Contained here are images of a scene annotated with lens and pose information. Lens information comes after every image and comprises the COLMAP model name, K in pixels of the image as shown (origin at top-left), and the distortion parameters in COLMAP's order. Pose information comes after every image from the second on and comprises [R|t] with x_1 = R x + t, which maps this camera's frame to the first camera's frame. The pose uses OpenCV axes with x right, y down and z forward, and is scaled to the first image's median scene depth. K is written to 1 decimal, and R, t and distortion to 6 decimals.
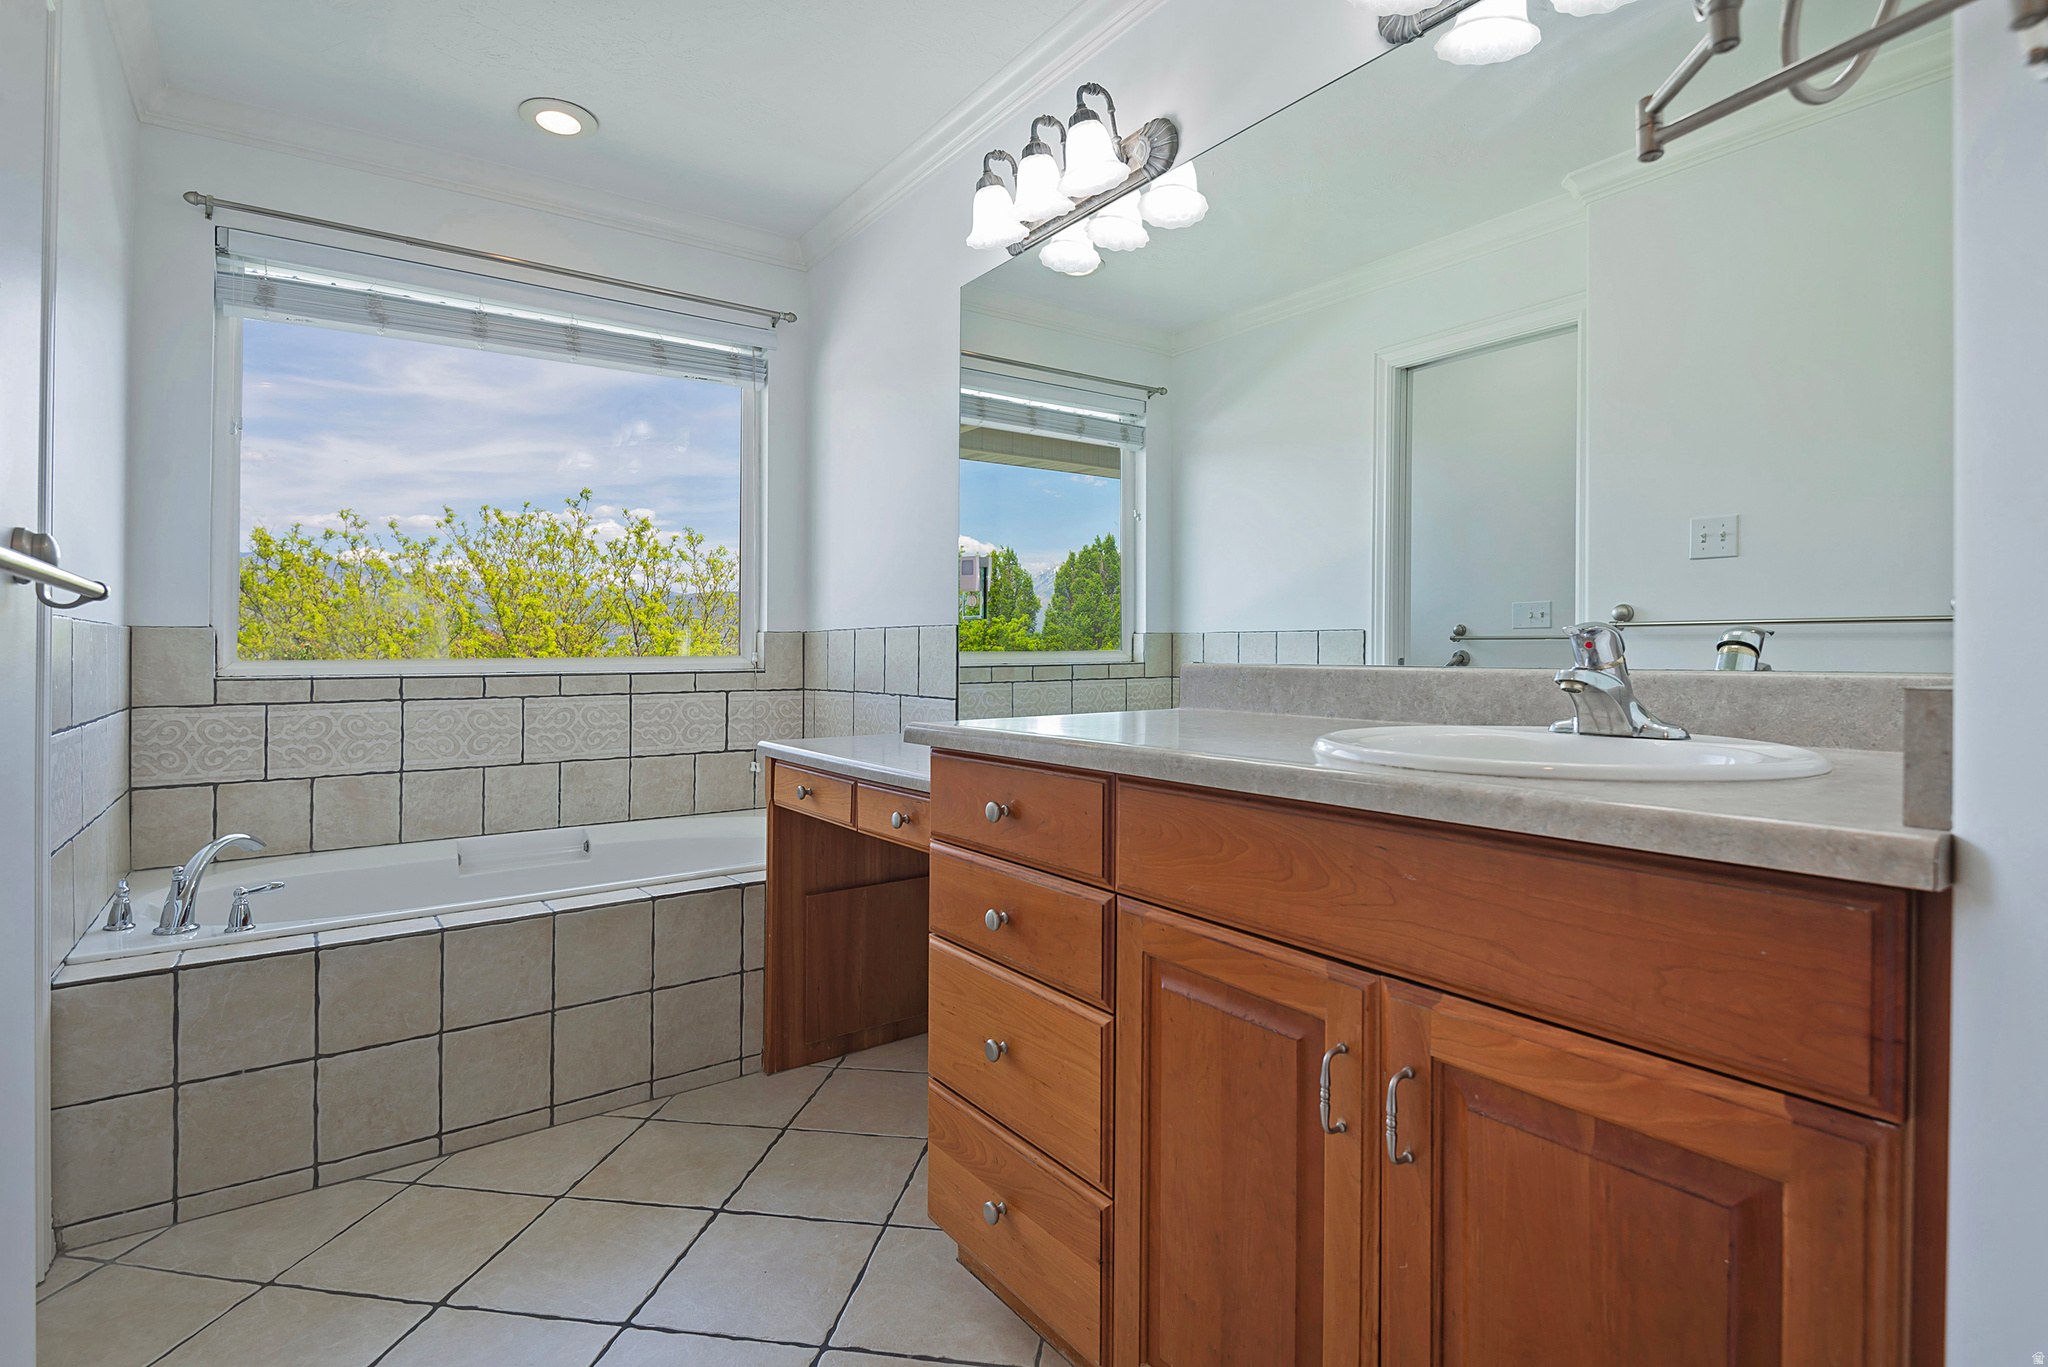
lens RADIAL K [[995.0, 0, 1030.7], [0, 995.0, 648.1], [0, 0, 1]] dist [-0.066773, -0.000186]
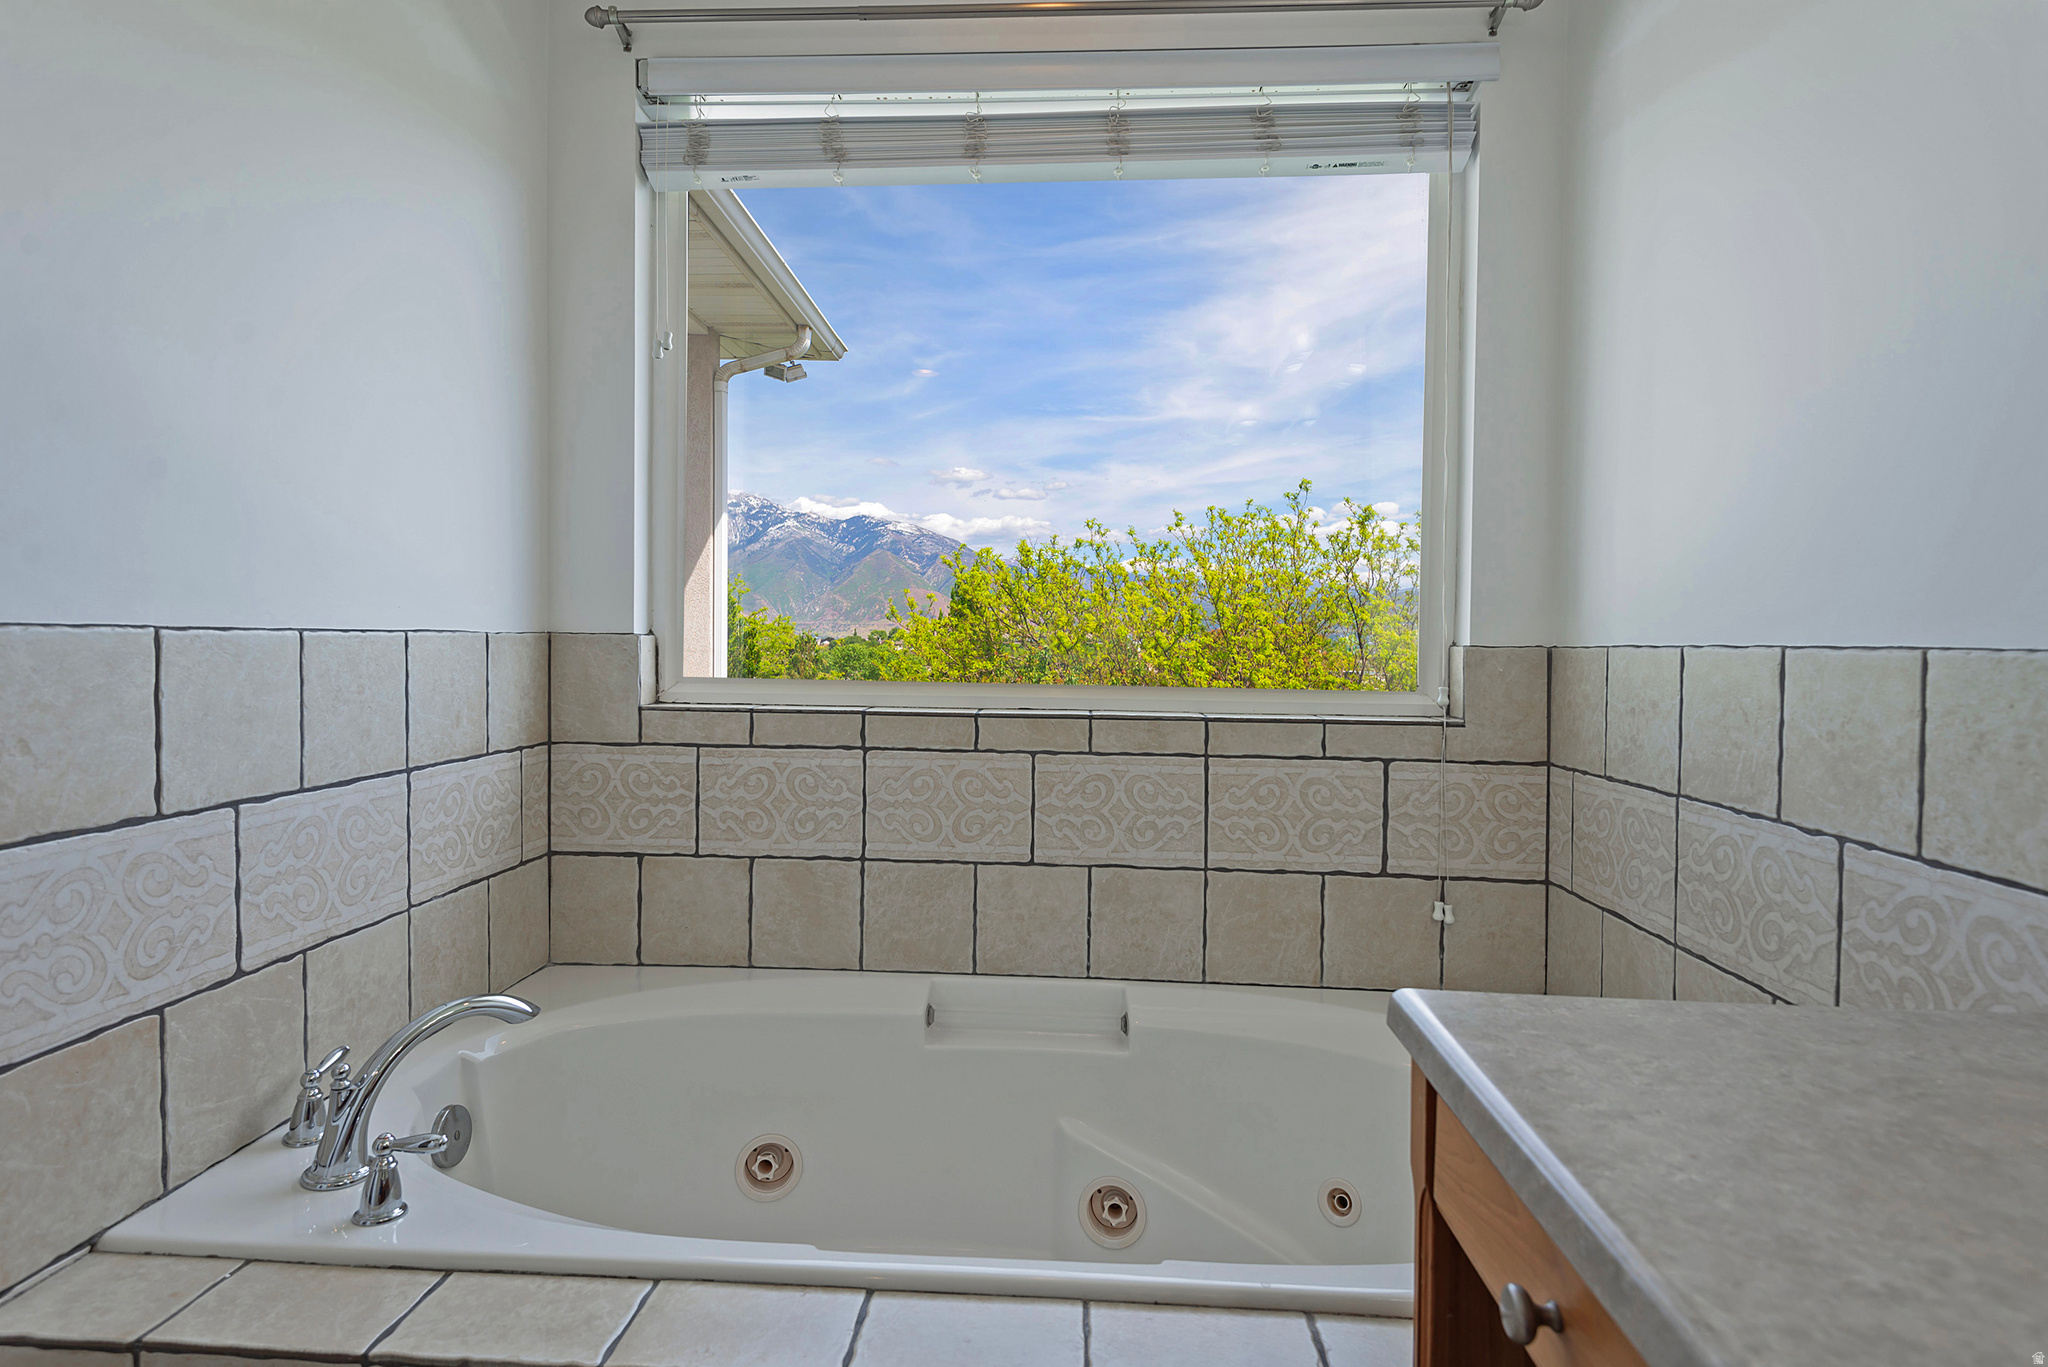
lens RADIAL K [[1103.6, 0, 1035.8], [0, 1103.6, 645.5], [0, 0, 1]] dist [0.046988, -0.000214]
pose [[0.783725, 0.008359, -0.621052, -0.096556], [-0.011946, 0.999927, -0.001616, -0.013953], [0.620994, 0.008686, 0.783767, 0.458968]]
